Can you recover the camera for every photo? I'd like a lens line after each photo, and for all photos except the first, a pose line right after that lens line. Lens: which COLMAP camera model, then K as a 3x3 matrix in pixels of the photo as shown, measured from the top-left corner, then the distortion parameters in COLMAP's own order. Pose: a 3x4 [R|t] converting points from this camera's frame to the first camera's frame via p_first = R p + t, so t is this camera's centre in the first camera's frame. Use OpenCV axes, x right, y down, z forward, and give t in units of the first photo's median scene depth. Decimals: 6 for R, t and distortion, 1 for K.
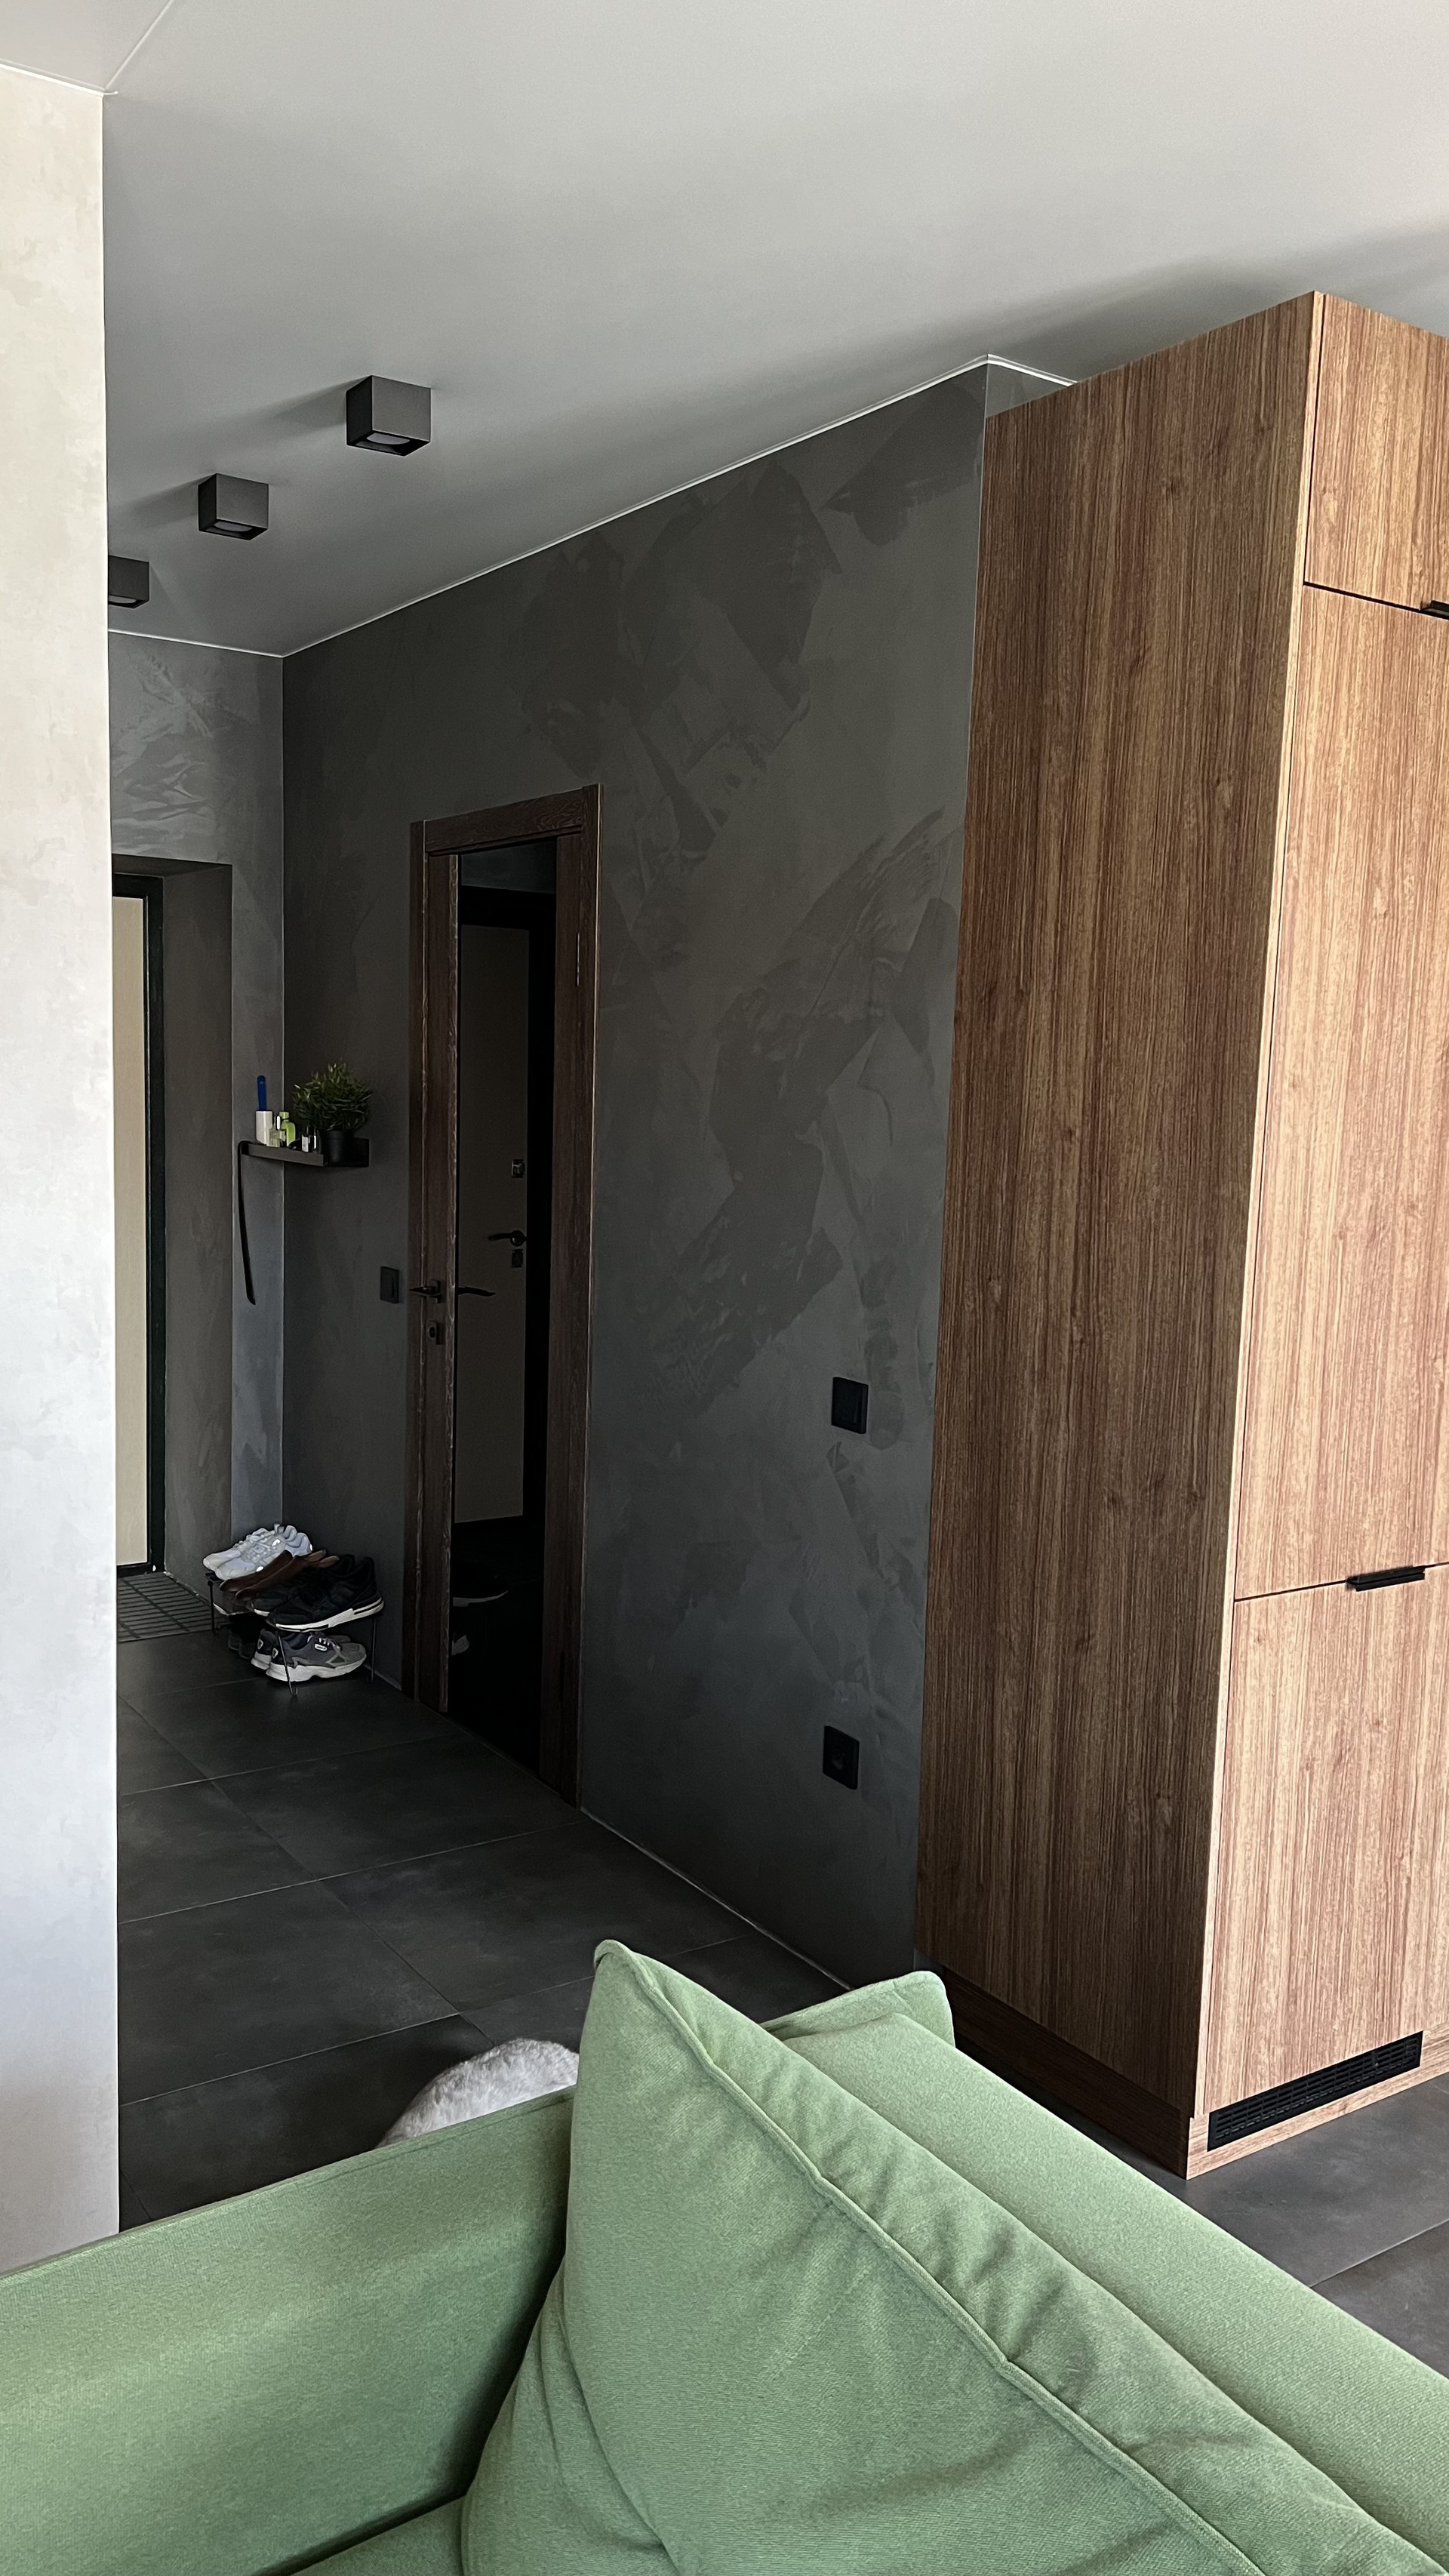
lens RADIAL K [[1950.1, 0, 710.2], [0, 1950.1, 1298.4], [0, 0, 1]] dist [0.079106, -0.091555]
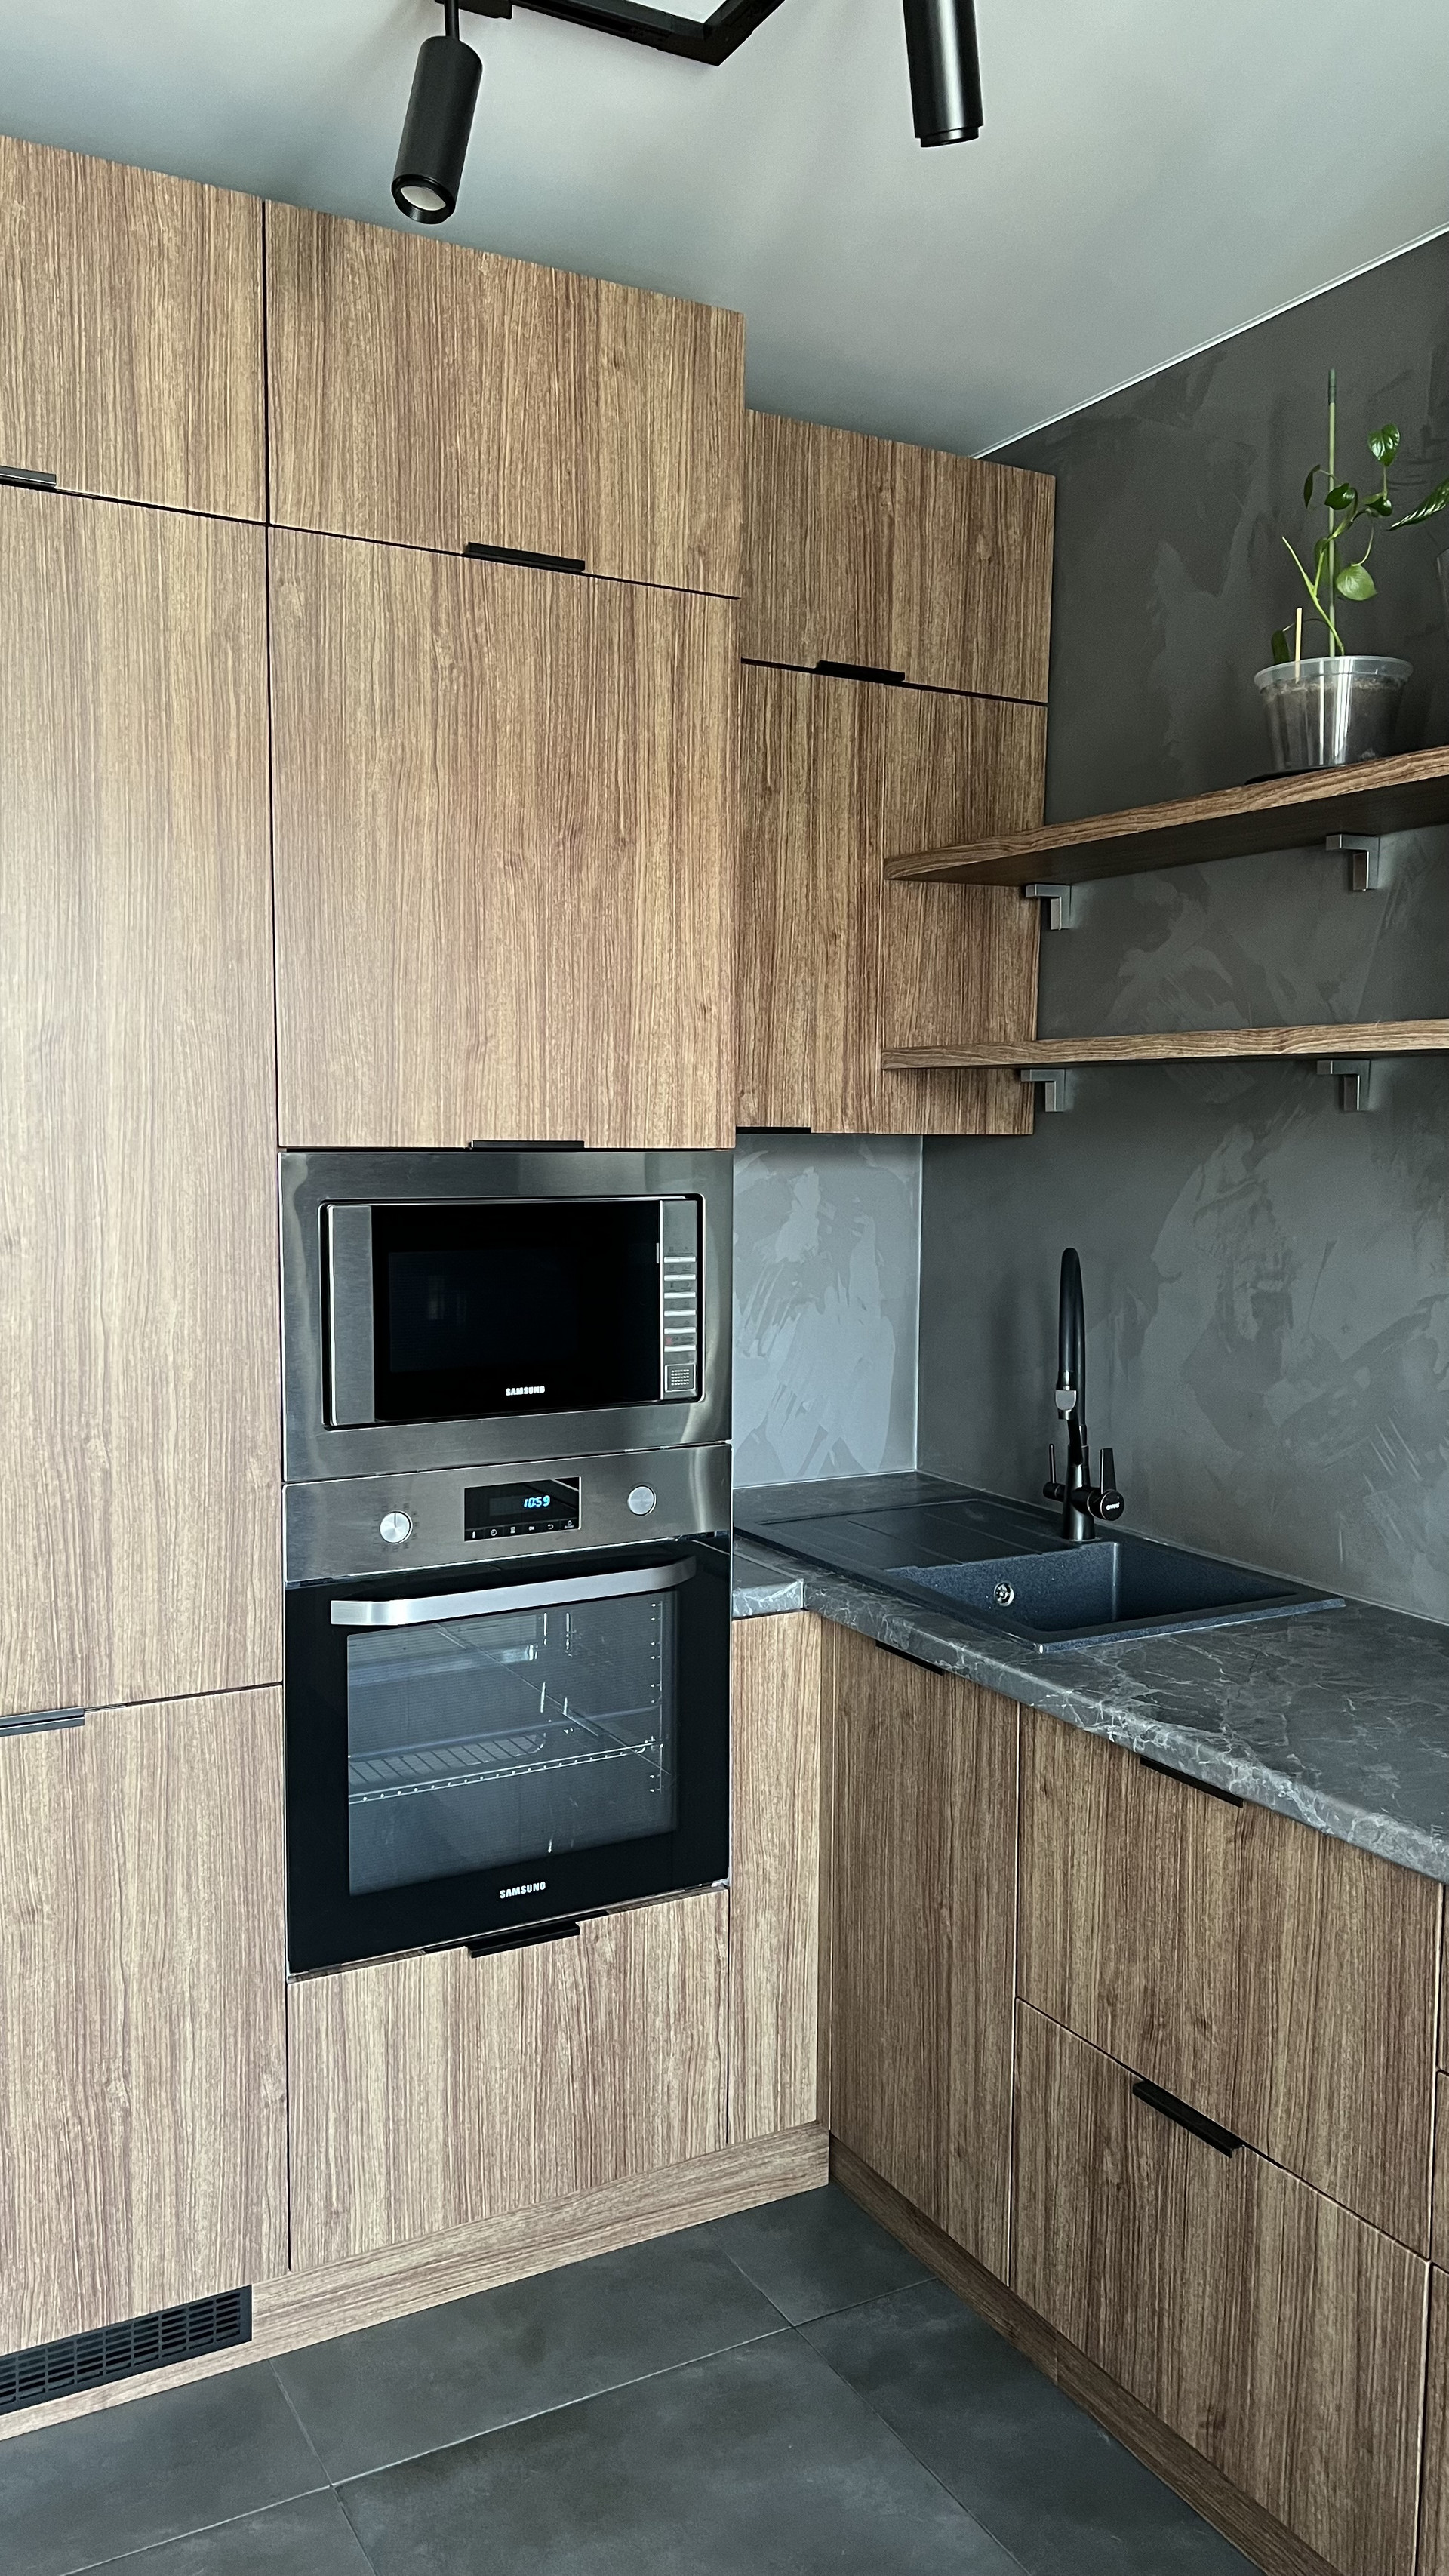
lens RADIAL K [[1950.1, 0, 734.8], [0, 1950.1, 1311.9], [0, 0, 1]] dist [0.079106, -0.091555]
pose [[0.995066, -0.014851, -0.098096, 0.707764], [0.013300, 0.999776, -0.016447, -0.003656], [0.098318, 0.015061, 0.995041, 0.260004]]
